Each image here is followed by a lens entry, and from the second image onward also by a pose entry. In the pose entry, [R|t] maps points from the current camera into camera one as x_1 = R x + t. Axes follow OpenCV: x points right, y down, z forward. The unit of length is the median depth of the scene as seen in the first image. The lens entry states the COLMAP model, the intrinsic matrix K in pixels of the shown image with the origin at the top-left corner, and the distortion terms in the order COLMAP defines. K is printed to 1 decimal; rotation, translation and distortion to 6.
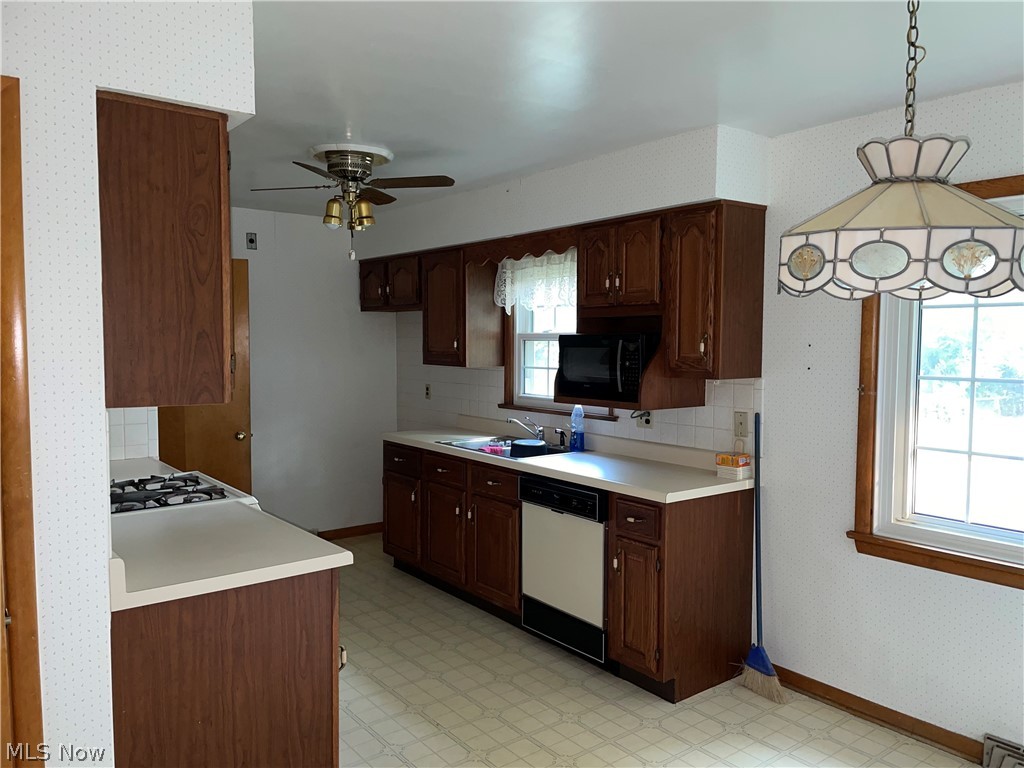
lens RADIAL K [[777.0, 0, 511.0], [0, 777.0, 391.1], [0, 0, 1]] dist [0.097113, -0.105119]
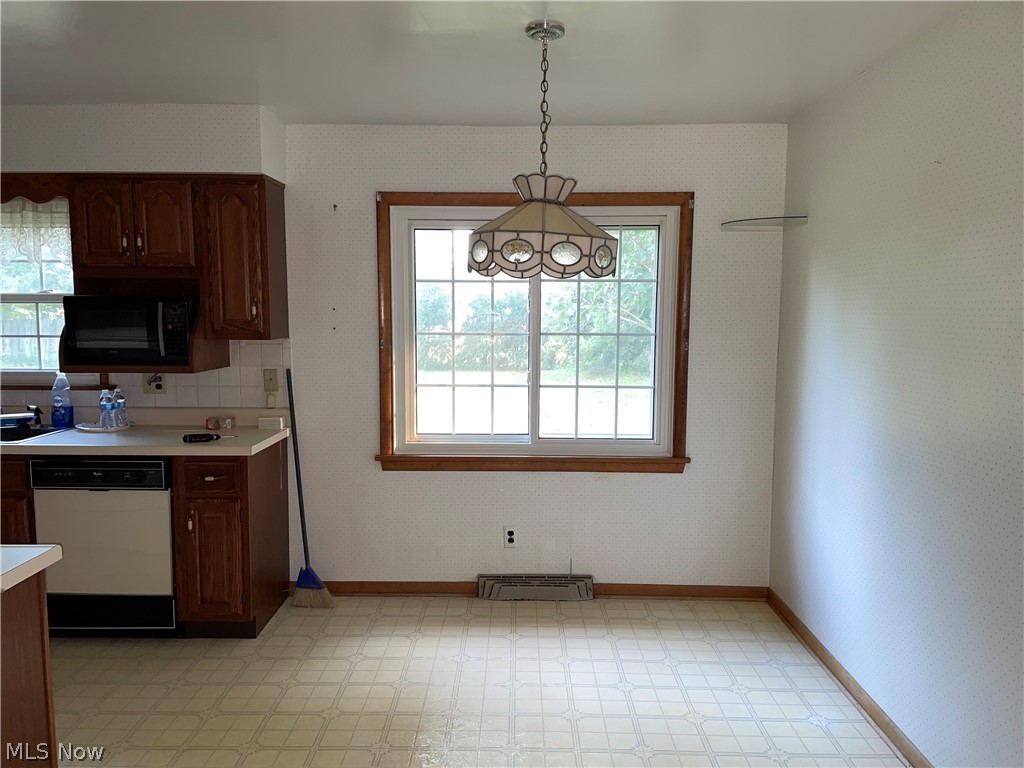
lens RADIAL K [[777.0, 0, 511.0], [0, 777.0, 391.1], [0, 0, 1]] dist [0.097113, -0.105119]
pose [[0.633823, -0.086225, 0.768657, -0.377218], [0.052113, 0.996269, 0.068786, -0.000852], [-0.771721, -0.003541, 0.635951, 0.034337]]
